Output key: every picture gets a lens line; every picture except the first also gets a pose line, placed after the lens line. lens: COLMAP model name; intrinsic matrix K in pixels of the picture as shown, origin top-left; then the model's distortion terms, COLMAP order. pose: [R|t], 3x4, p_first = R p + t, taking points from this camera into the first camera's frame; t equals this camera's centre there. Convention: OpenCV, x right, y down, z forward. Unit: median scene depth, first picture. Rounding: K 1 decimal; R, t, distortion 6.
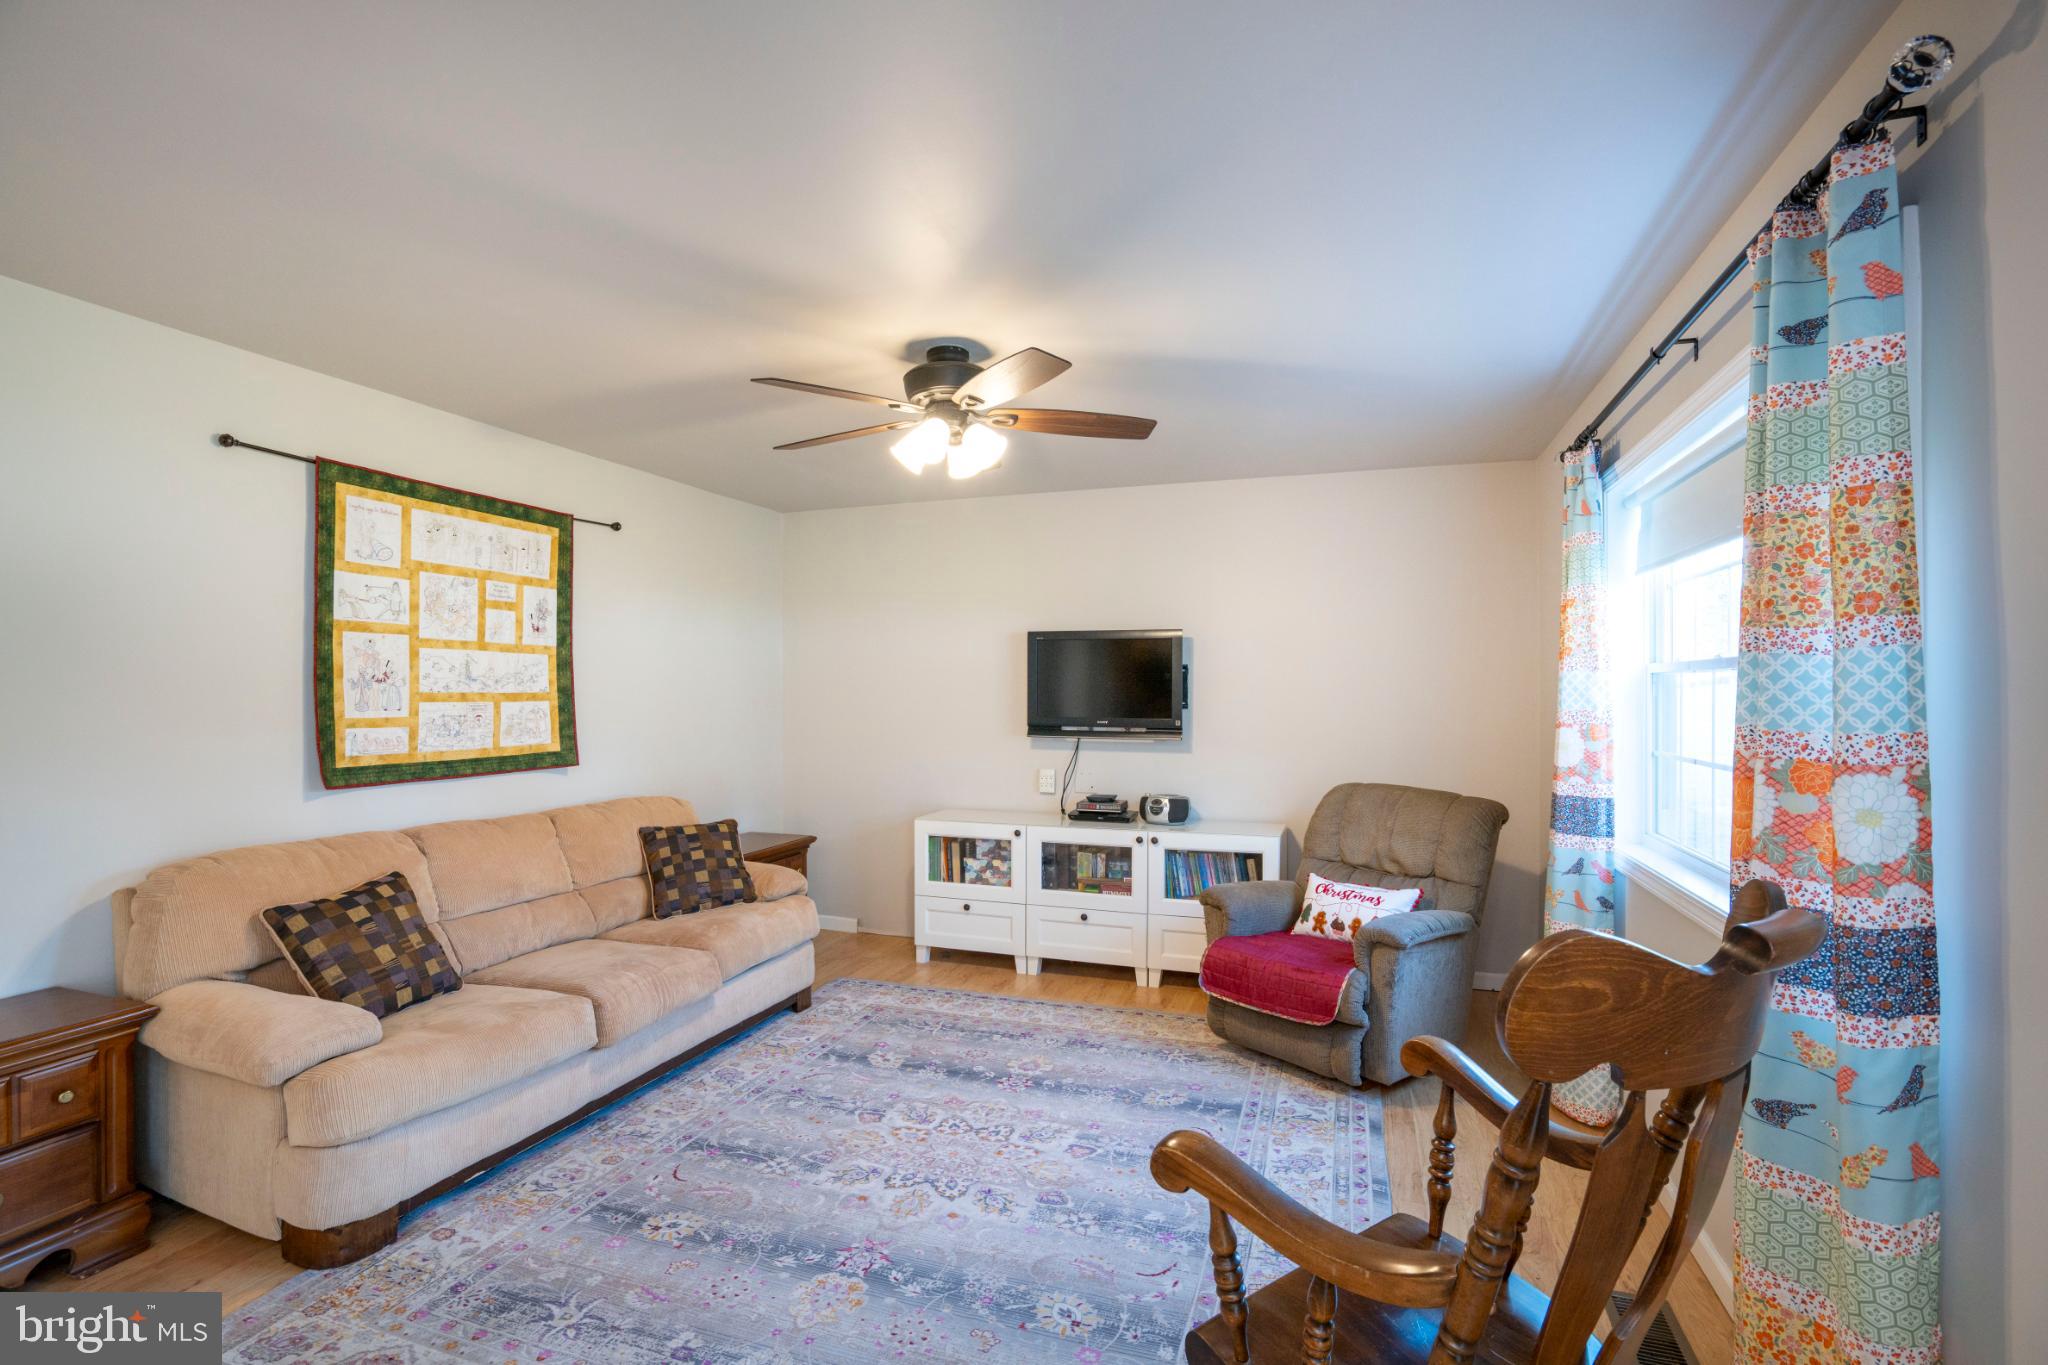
lens RADIAL K [[941.2, 0, 1027.8], [0, 941.2, 686.4], [0, 0, 1]] dist [-0.029915, 0.004997]
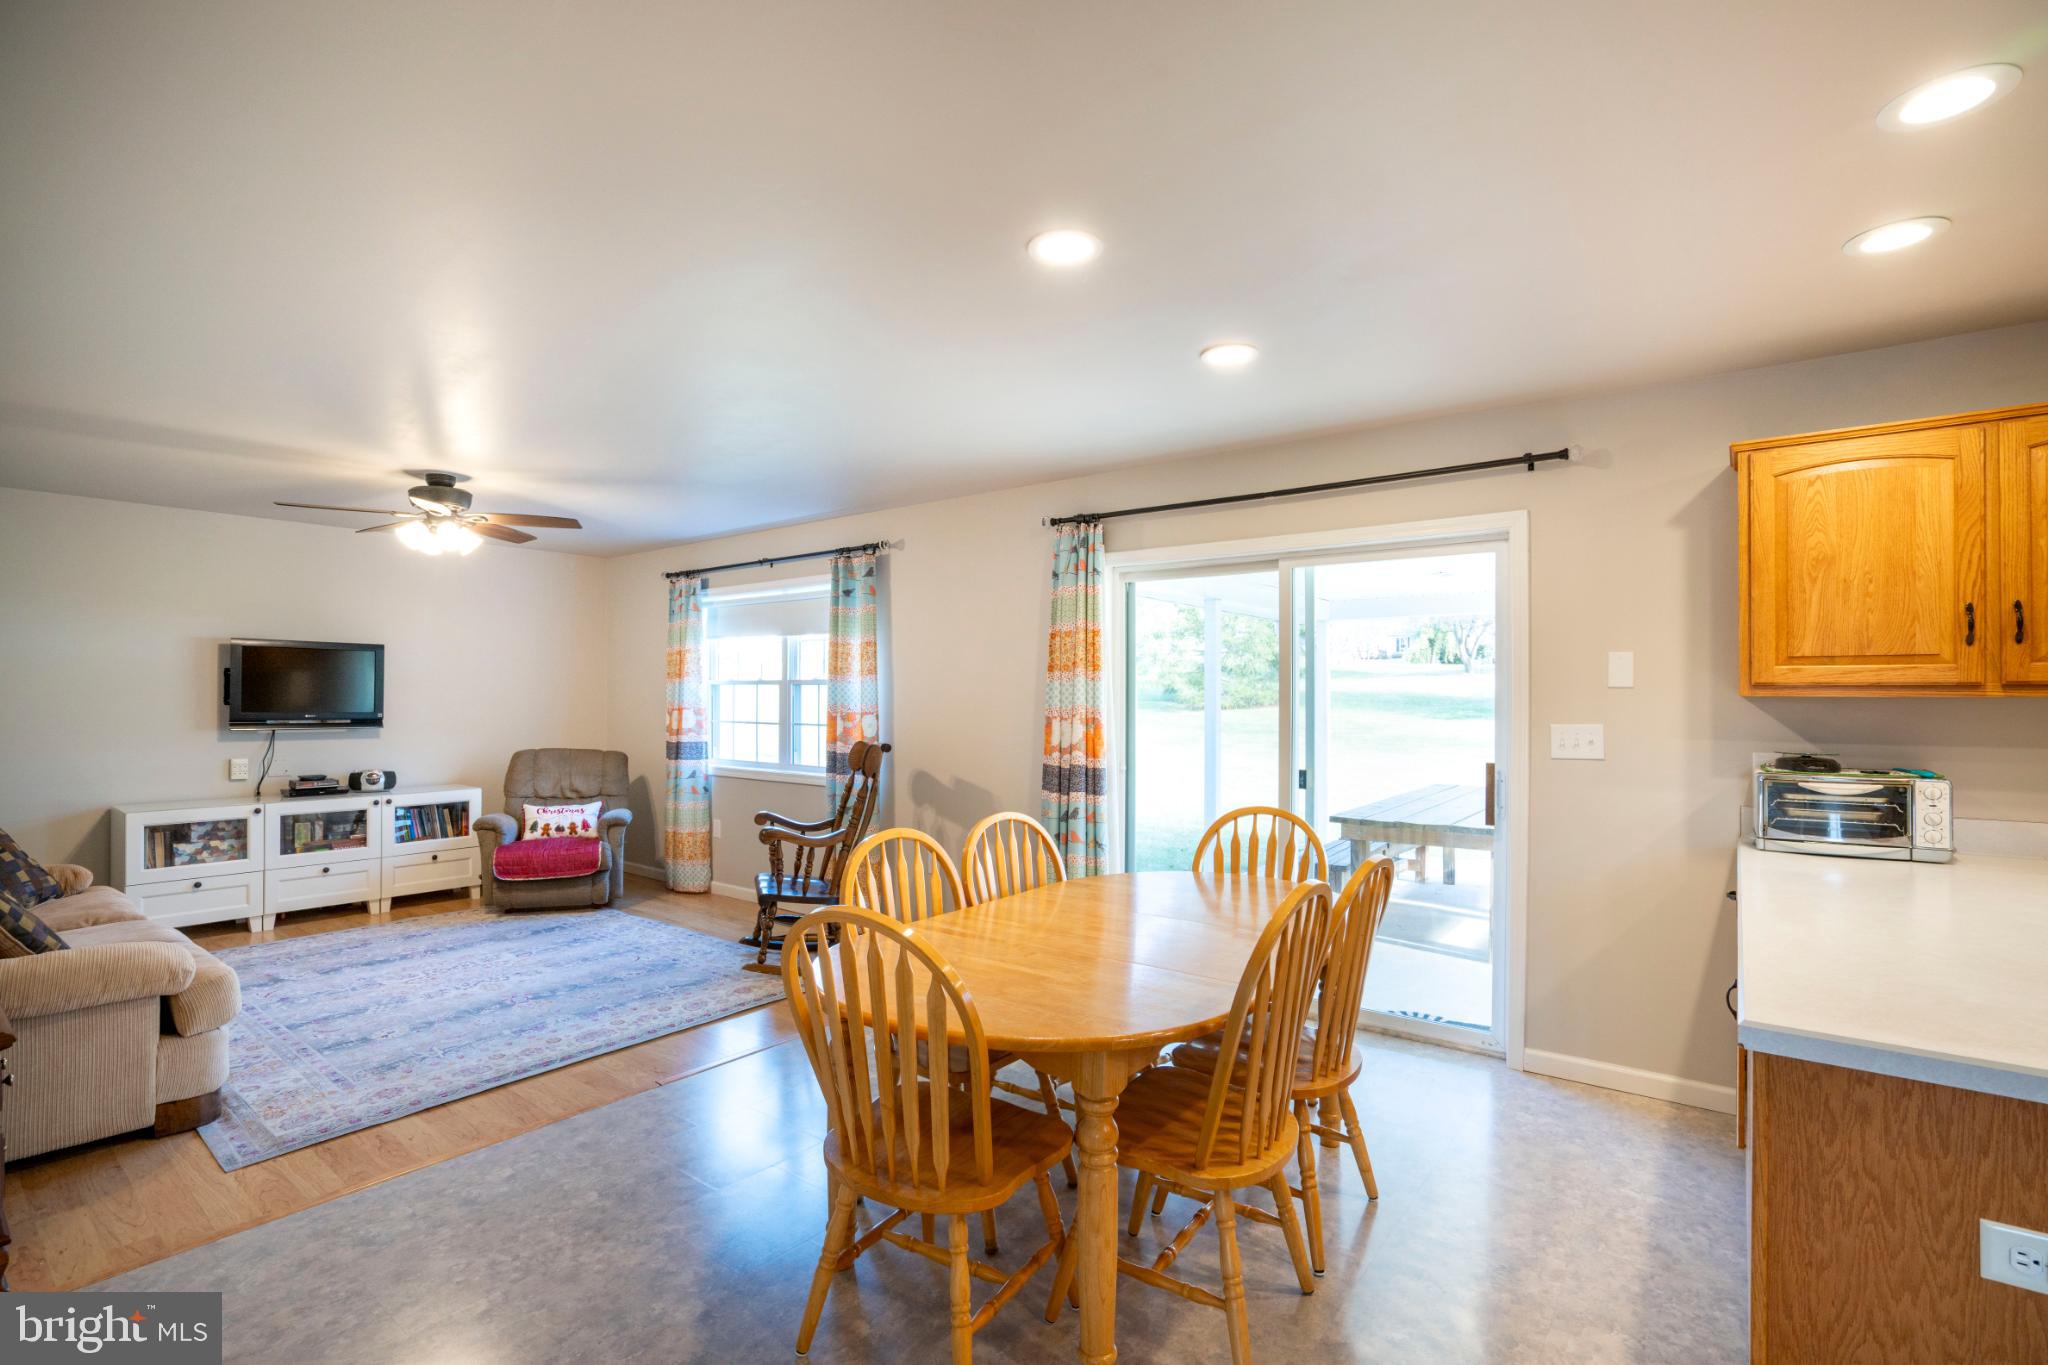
lens RADIAL K [[941.2, 0, 1023.3], [0, 941.2, 681.6], [0, 0, 1]] dist [-0.029915, 0.004997]
pose [[0.310648, 0.014555, 0.950413, -0.942095], [-0.012892, 0.999855, -0.011098, -0.004962], [-0.950437, -0.008805, 0.310791, -0.303129]]
